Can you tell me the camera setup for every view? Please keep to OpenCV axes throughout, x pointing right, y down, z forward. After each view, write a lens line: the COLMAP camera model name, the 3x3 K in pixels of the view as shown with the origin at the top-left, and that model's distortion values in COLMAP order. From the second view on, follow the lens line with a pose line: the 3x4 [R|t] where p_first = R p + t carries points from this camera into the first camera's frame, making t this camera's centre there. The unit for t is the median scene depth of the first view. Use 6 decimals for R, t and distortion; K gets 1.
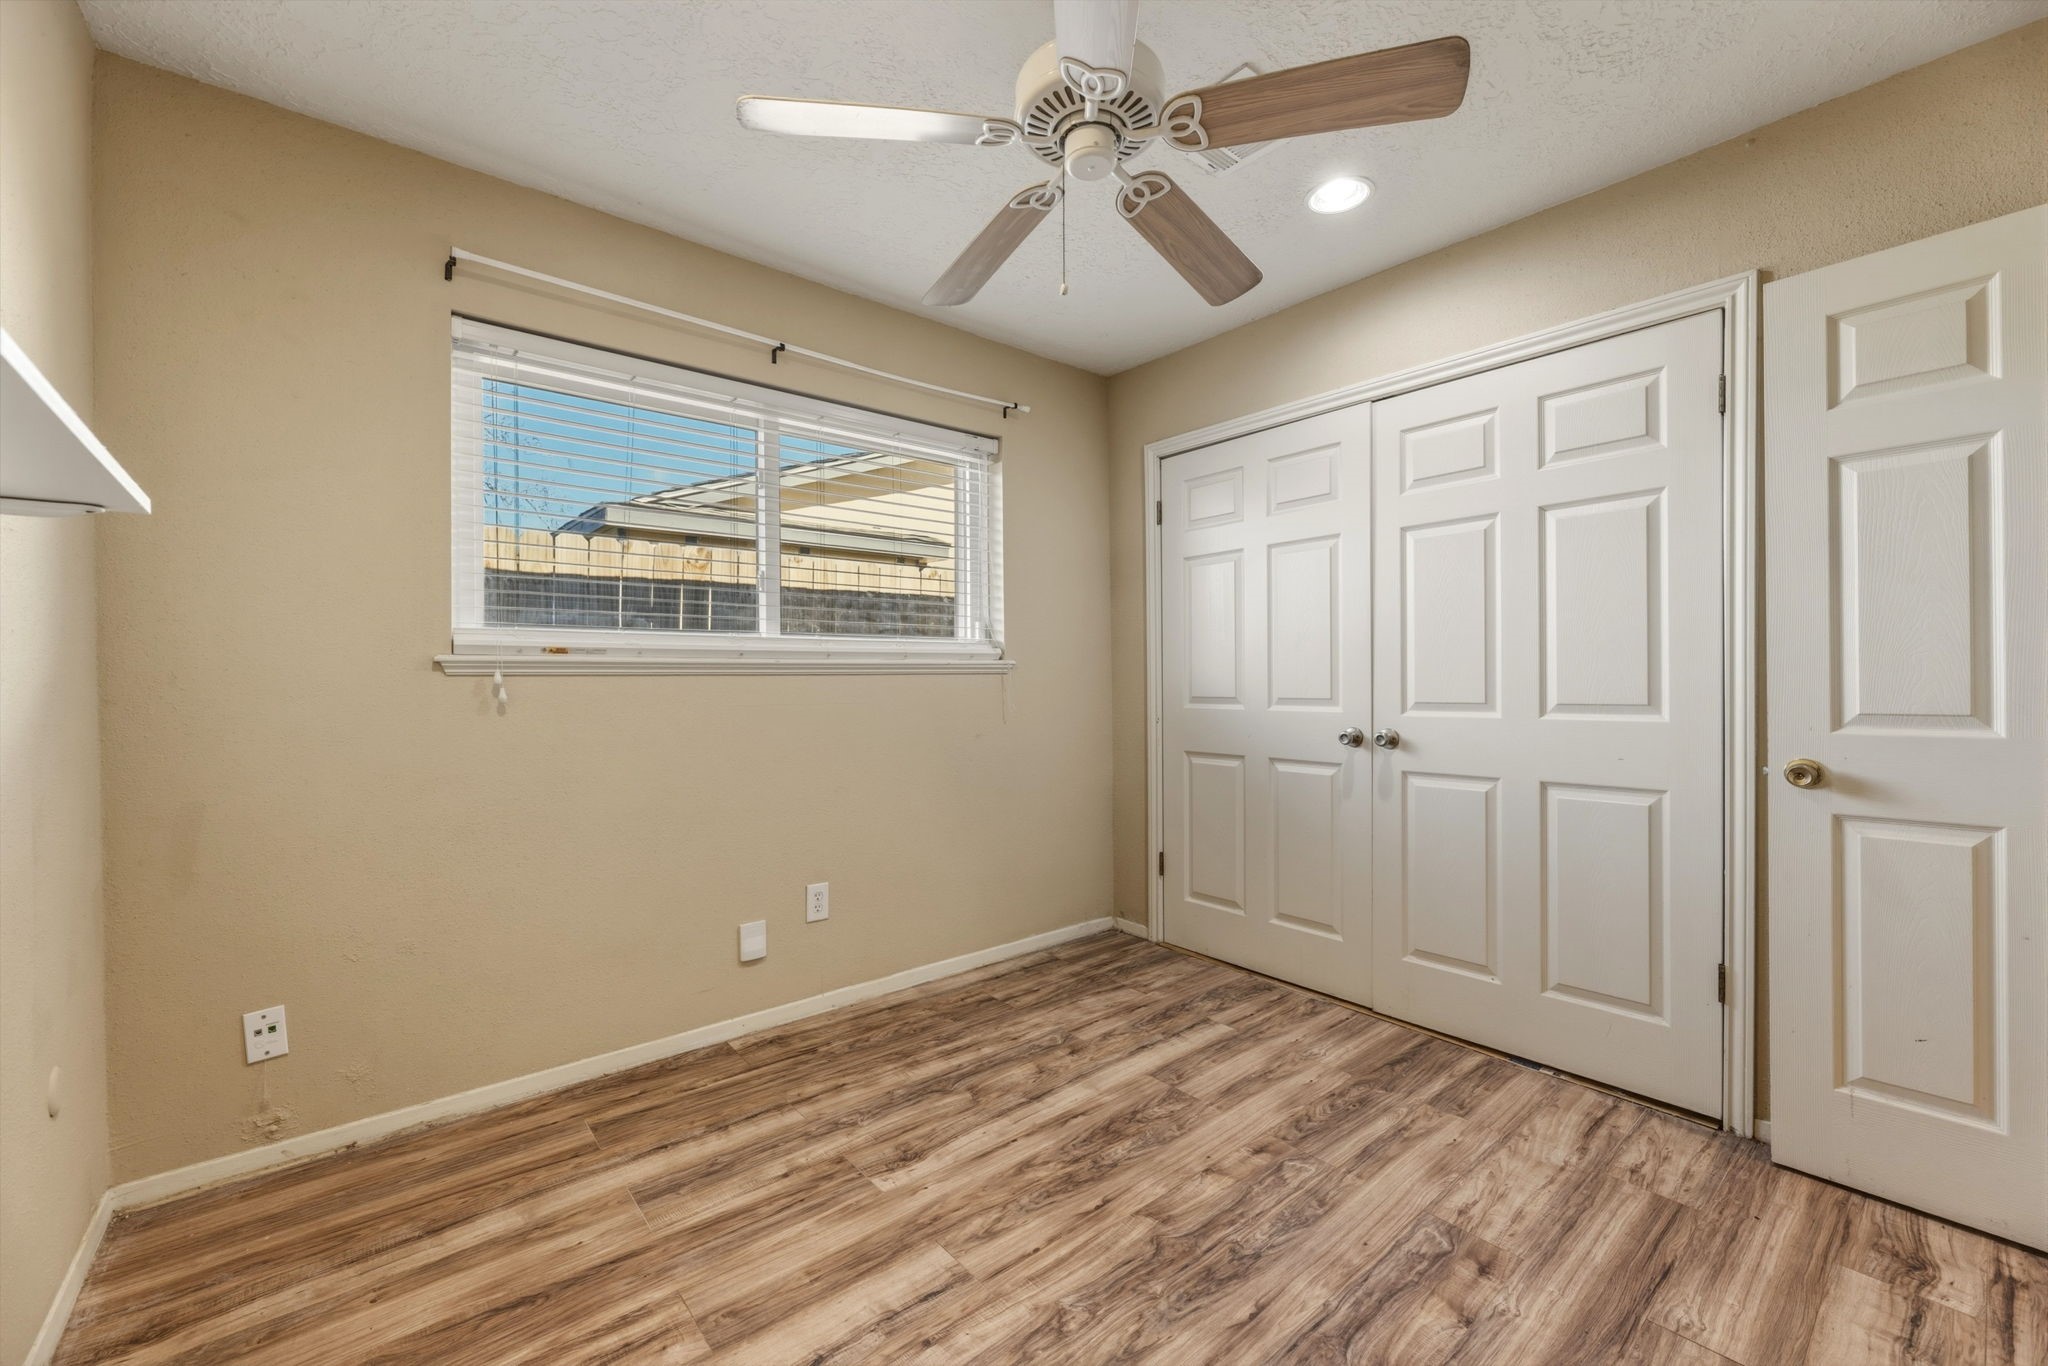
lens RADIAL K [[813.2, 0, 1028.3], [0, 813.2, 683.2], [0, 0, 1]] dist [-0.000119, -0.000033]
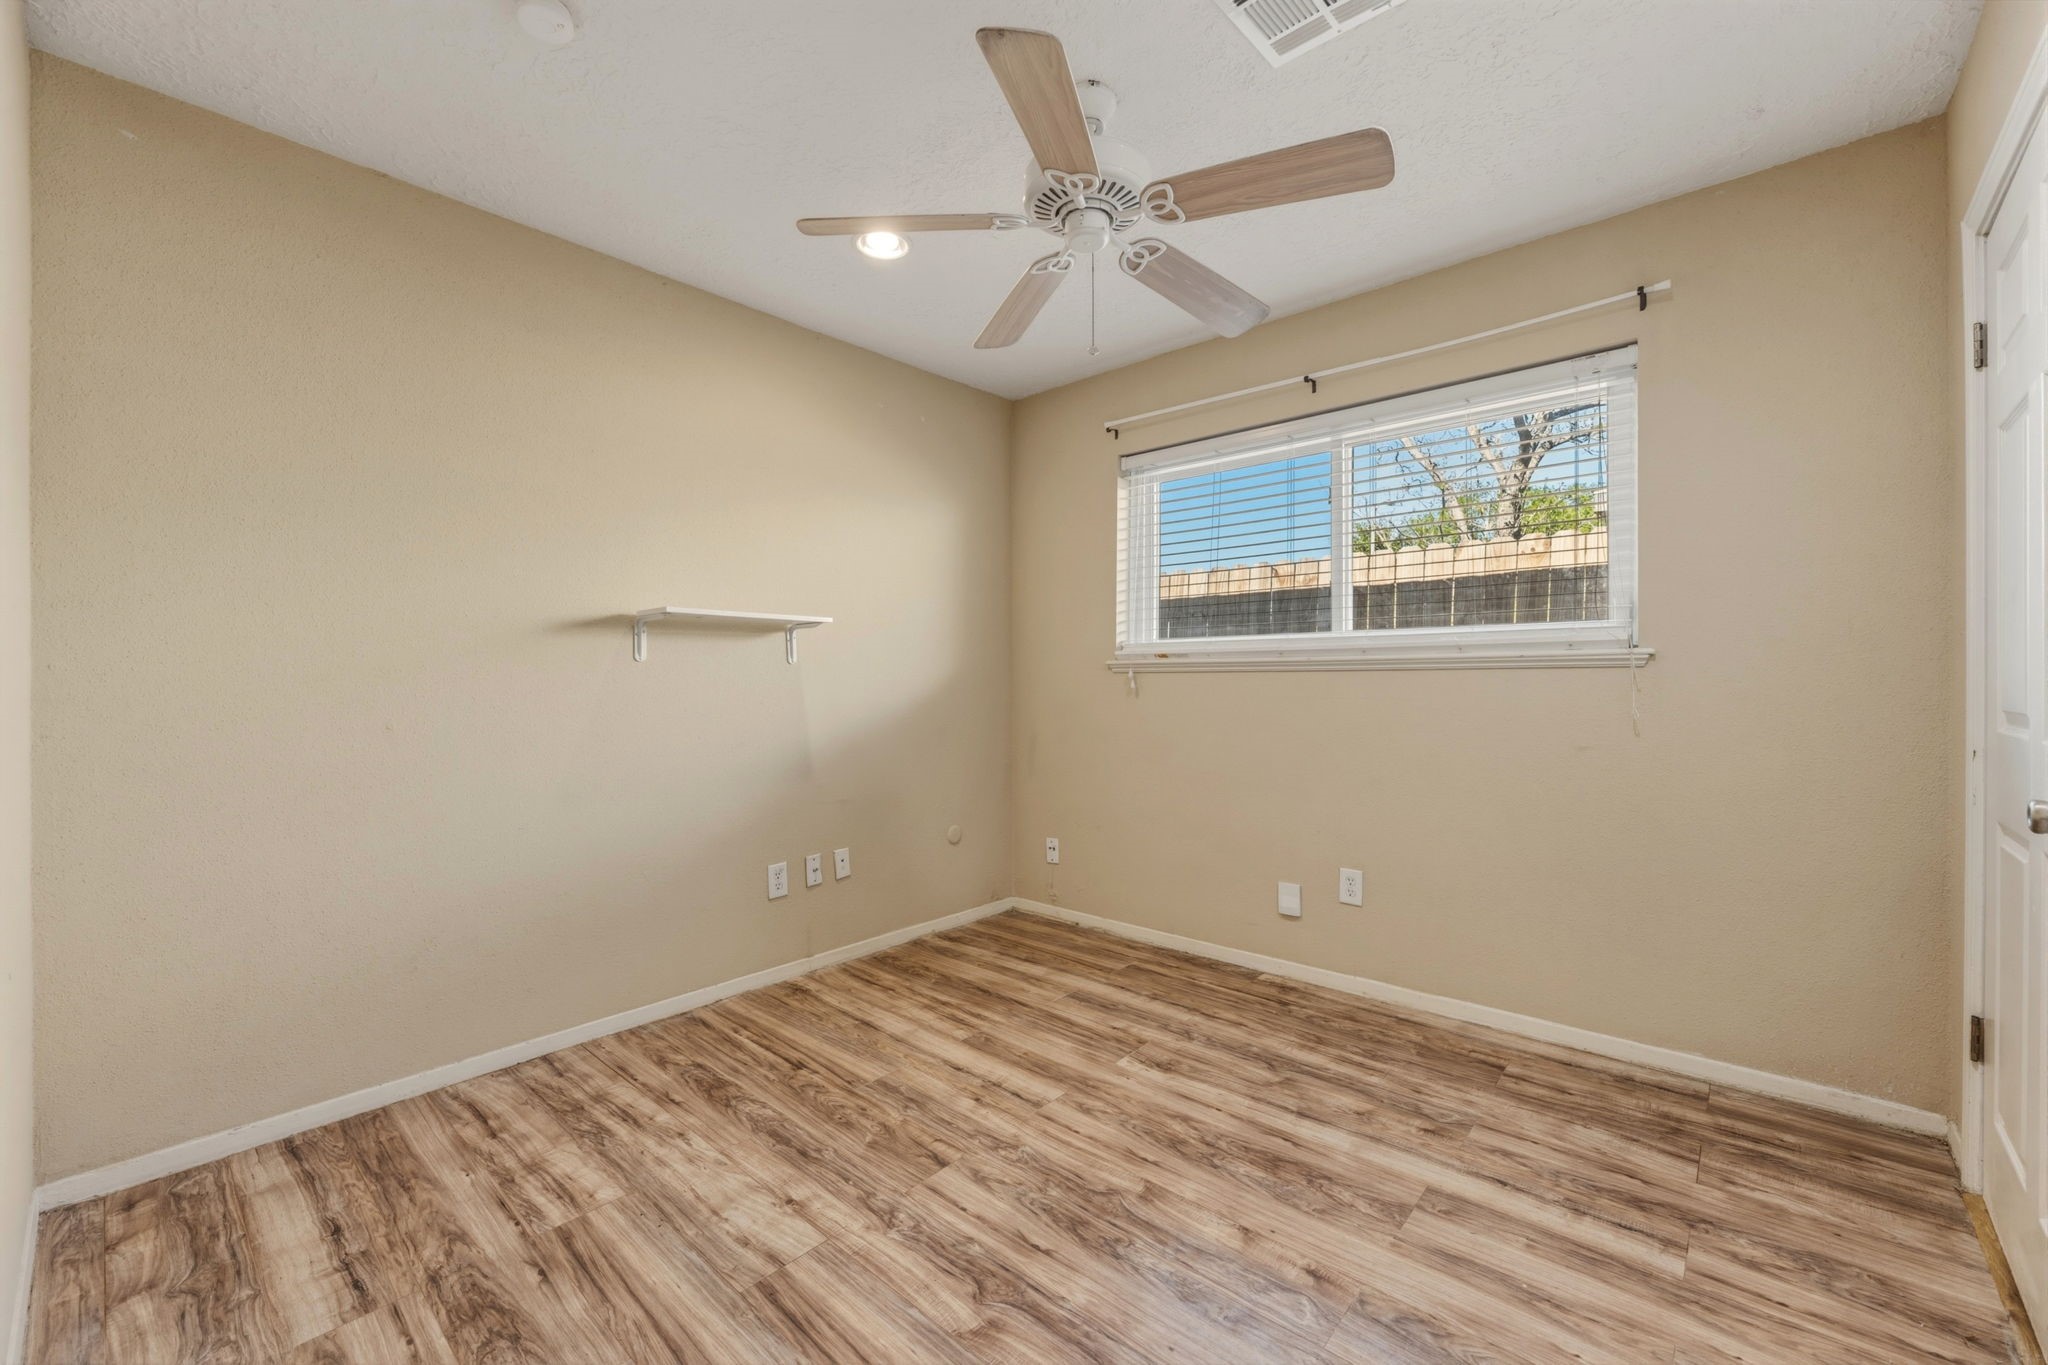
lens RADIAL K [[813.2, 0, 1028.3], [0, 813.2, 682.7], [0, 0, 1]] dist [-0.000119, -0.000033]
pose [[0.157905, 0.010069, -0.987403, 0.863982], [-0.003803, 0.999947, 0.009589, -0.004151], [0.987447, 0.002241, 0.157935, 0.512307]]
